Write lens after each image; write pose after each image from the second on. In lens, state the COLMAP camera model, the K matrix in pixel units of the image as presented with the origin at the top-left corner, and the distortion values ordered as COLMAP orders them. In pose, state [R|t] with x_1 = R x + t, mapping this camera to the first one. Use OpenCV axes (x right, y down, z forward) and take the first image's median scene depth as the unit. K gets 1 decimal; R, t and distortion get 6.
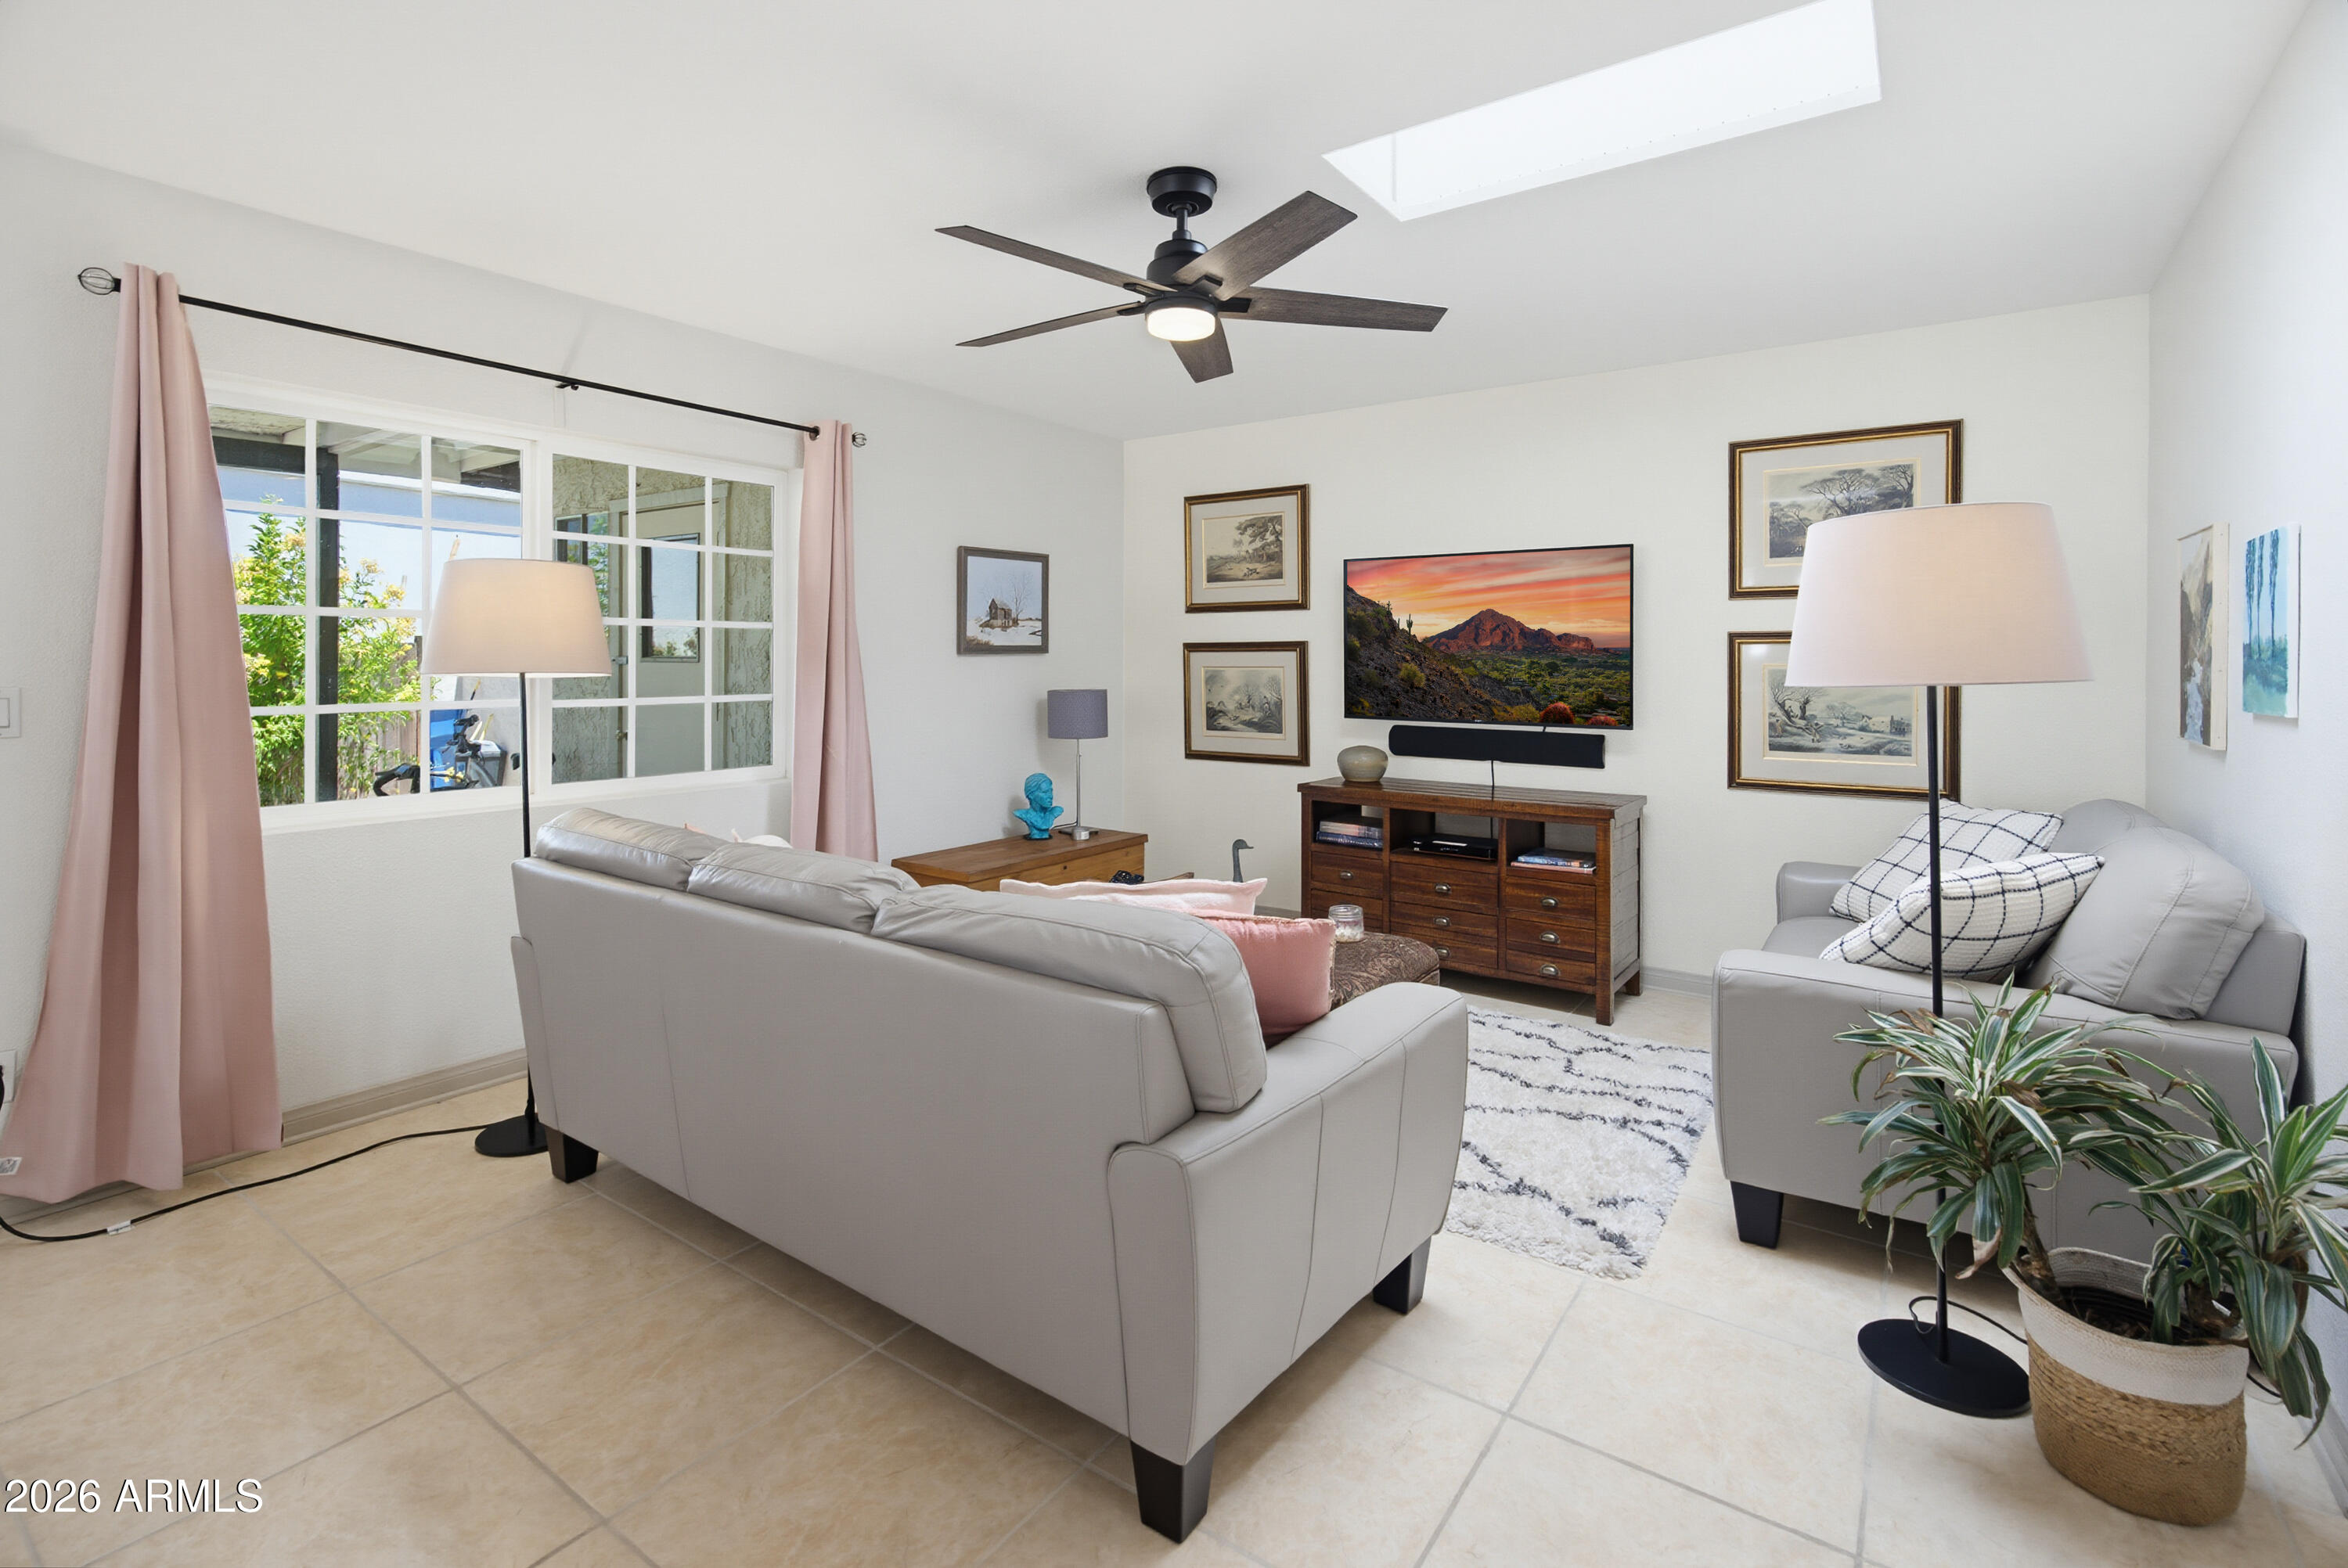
lens RADIAL K [[1088.7, 0, 1164.9], [0, 1088.7, 665.4], [0, 0, 1]] dist [-0.001433, 0.001419]
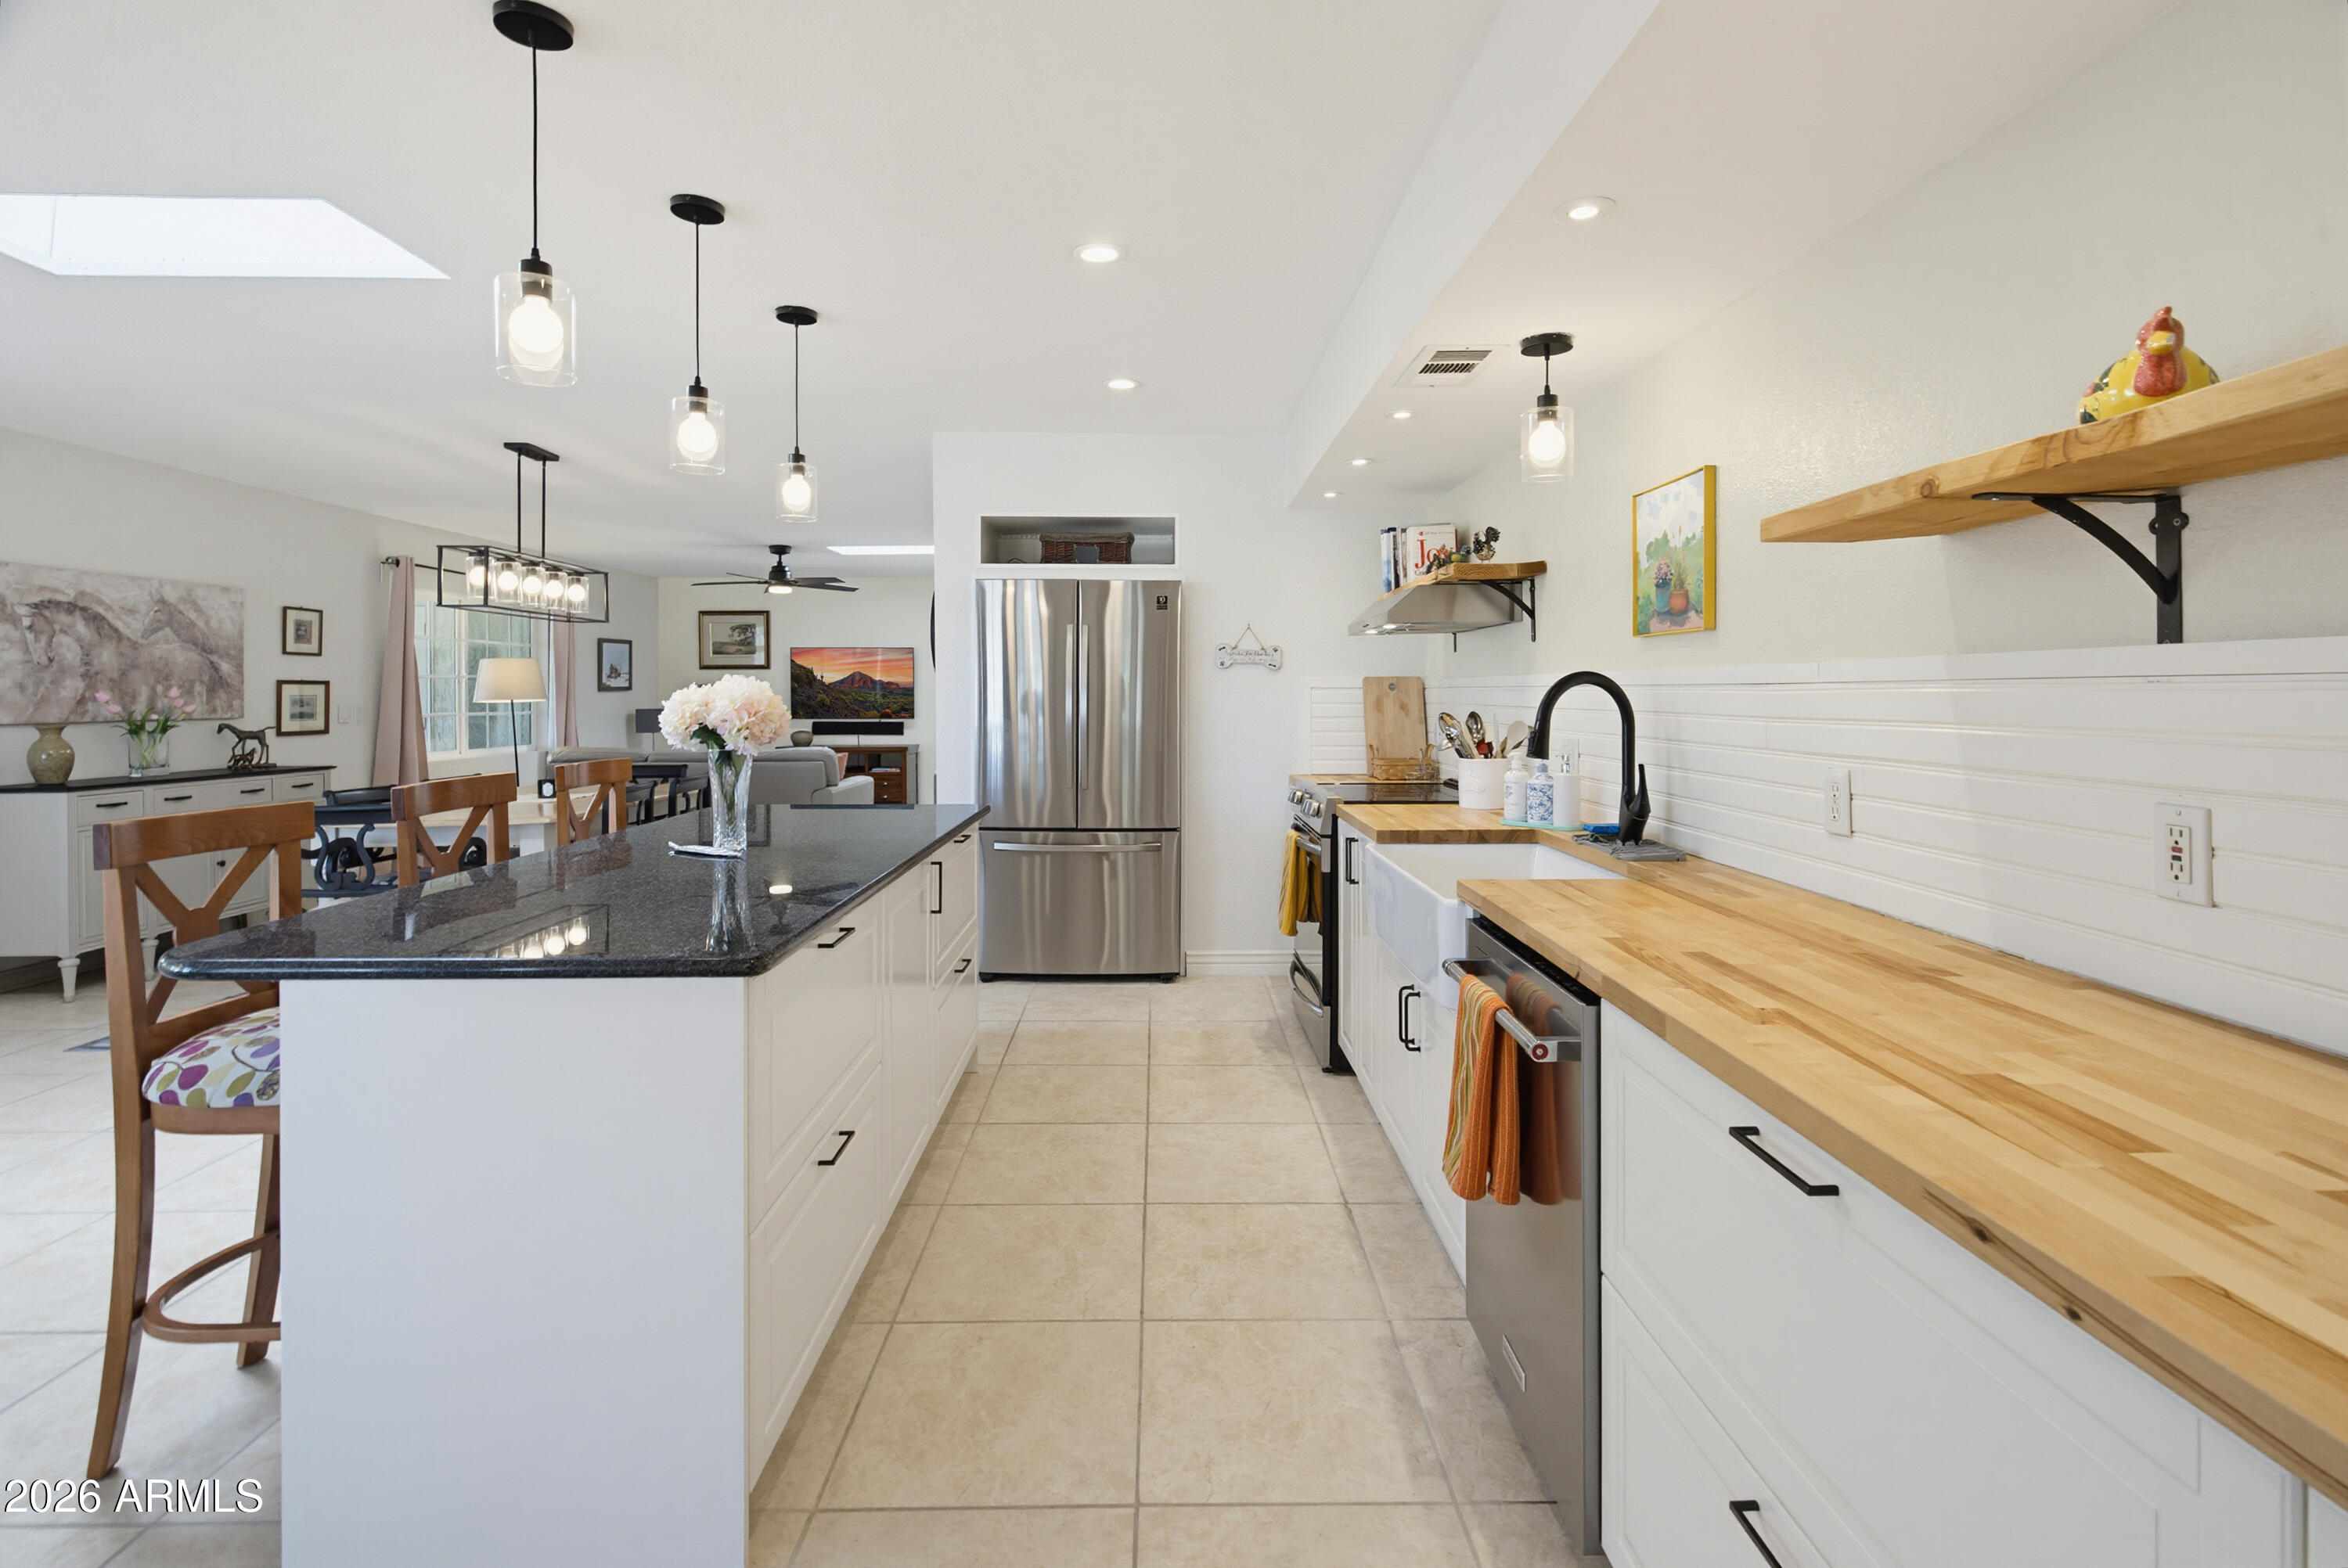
lens RADIAL K [[1088.7, 0, 1174.4], [0, 1088.7, 694.3], [0, 0, 1]] dist [-0.001433, 0.001419]
pose [[0.803376, -0.008062, 0.595417, -0.534579], [0.009814, 0.999952, 0.000298, 0.004903], [-0.595391, 0.005604, 0.803416, -1.261015]]
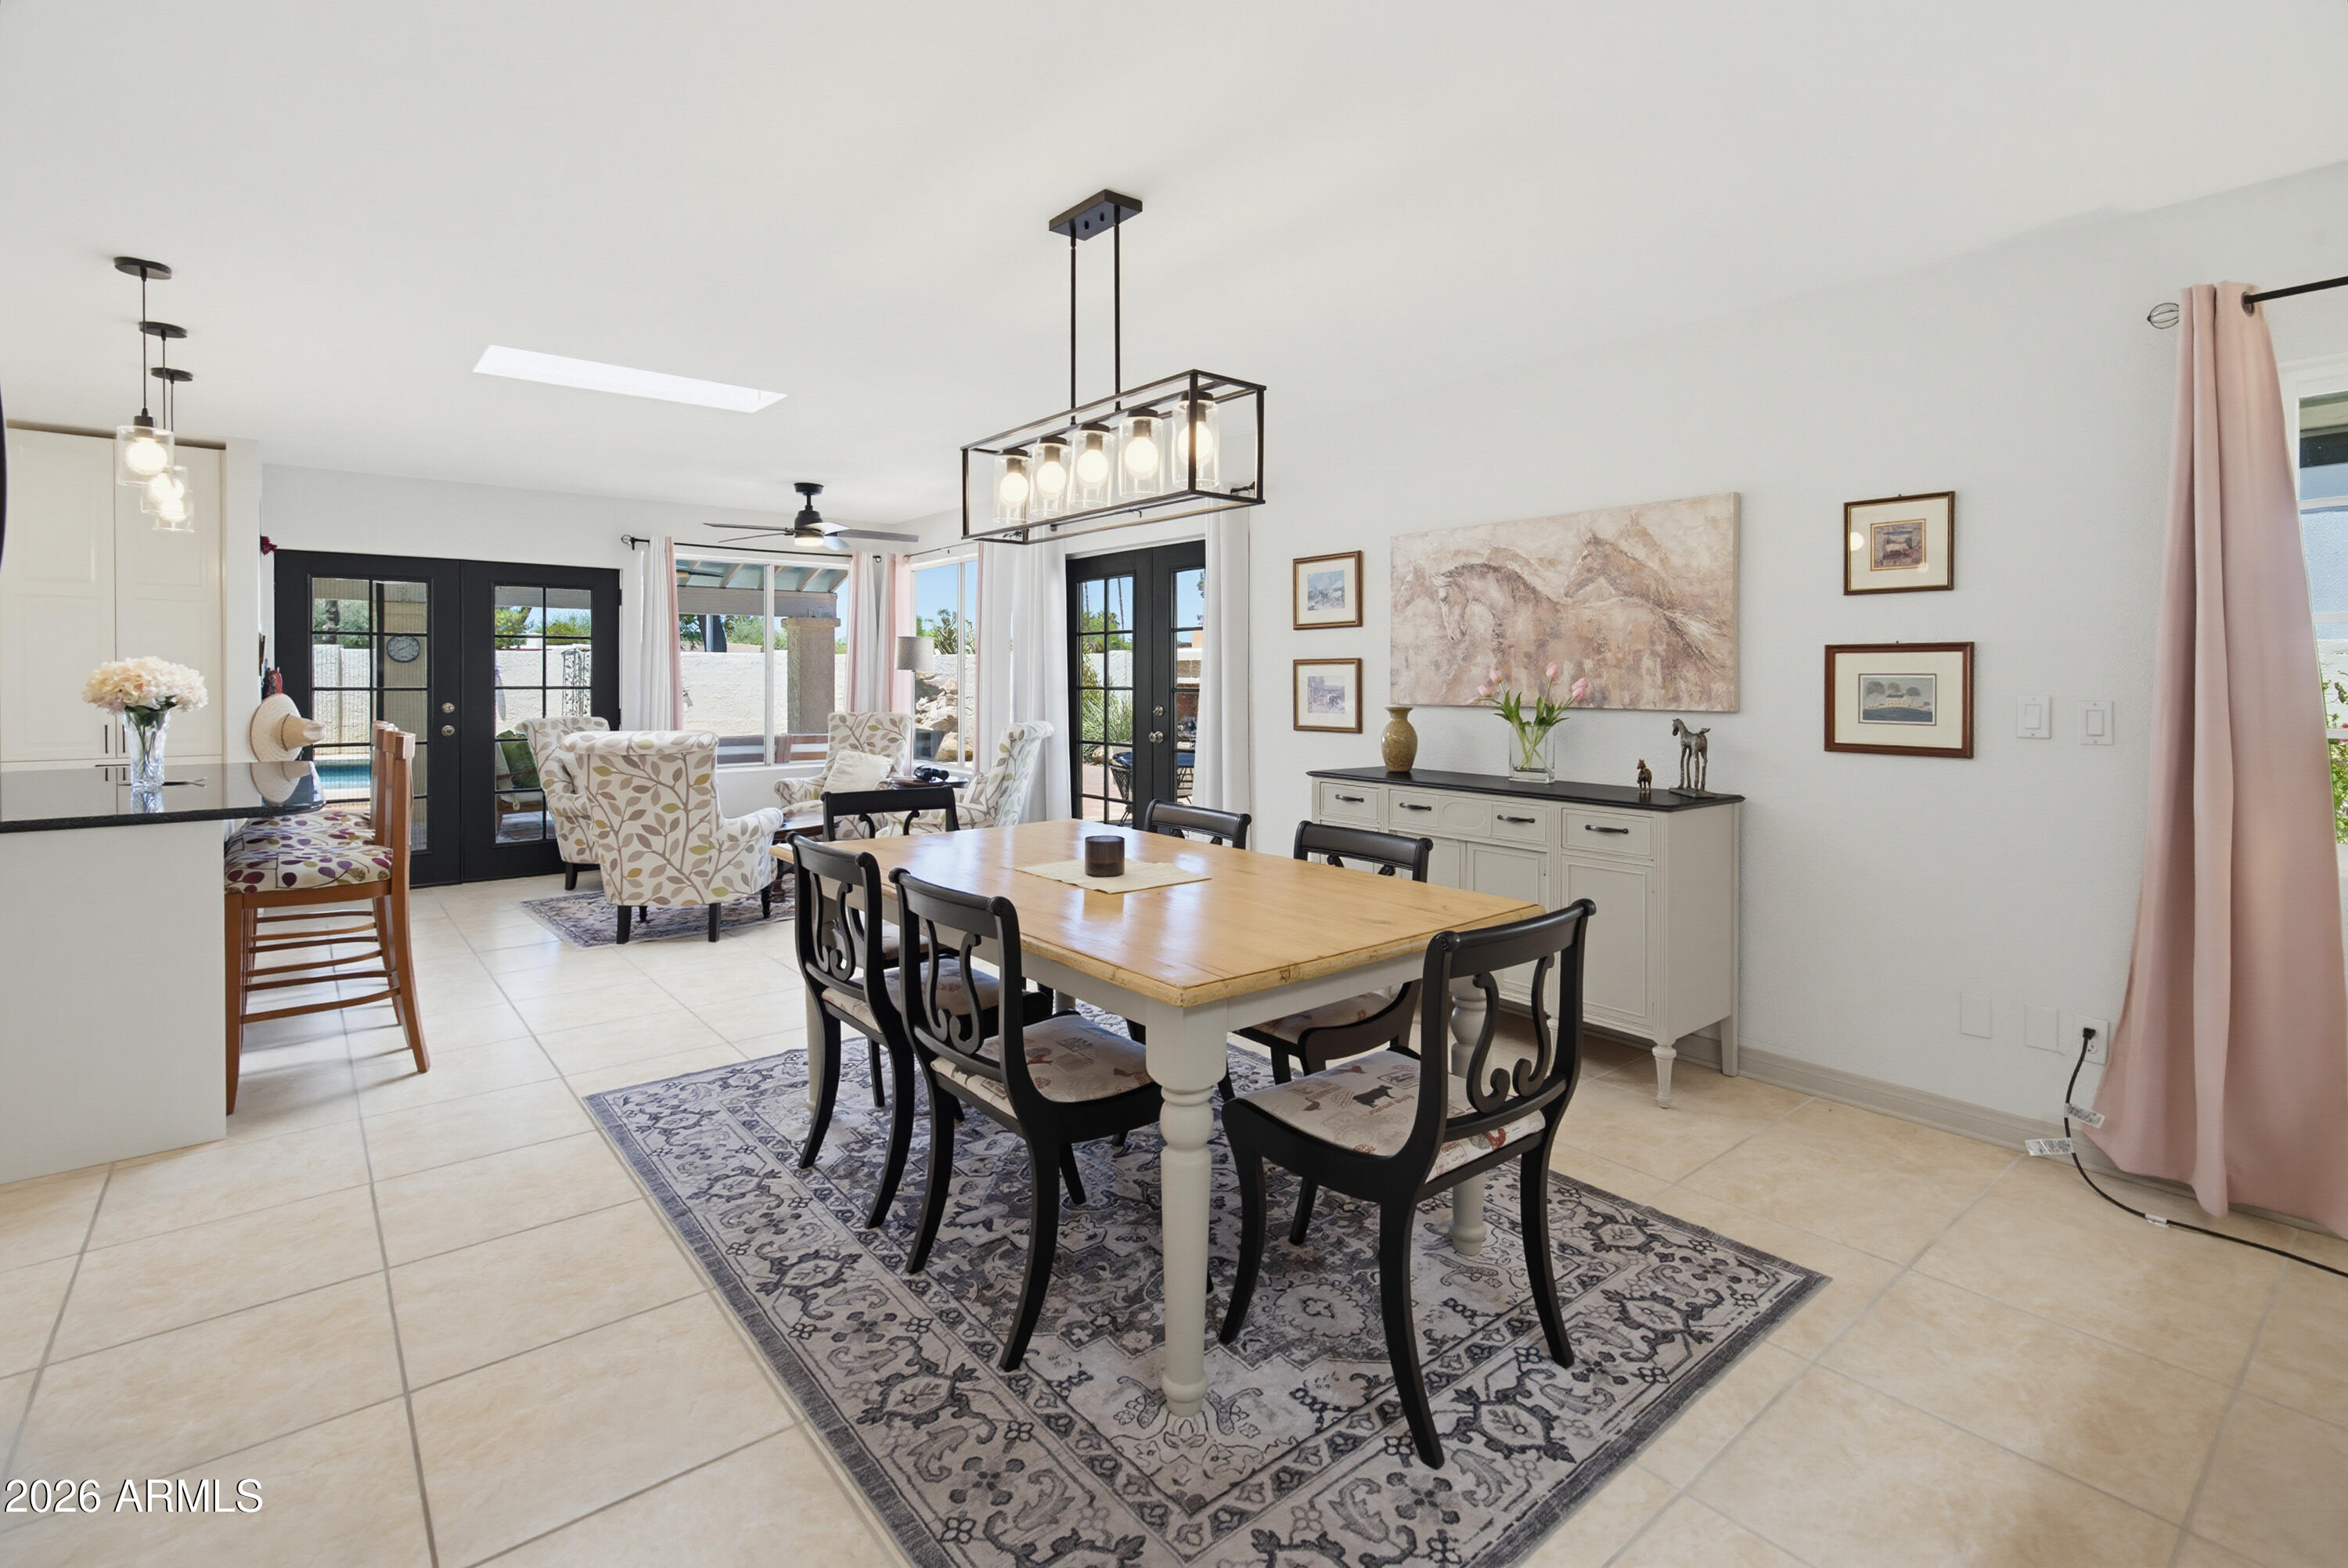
lens RADIAL K [[1088.7, 0, 1170.3], [0, 1088.7, 685.3], [0, 0, 1]] dist [-0.001433, 0.001419]
pose [[-0.263101, 0.000823, -0.964768, 0.149462], [-0.007727, 0.999966, 0.002961, 0.004413], [0.964737, 0.008234, -0.263085, 0.183112]]
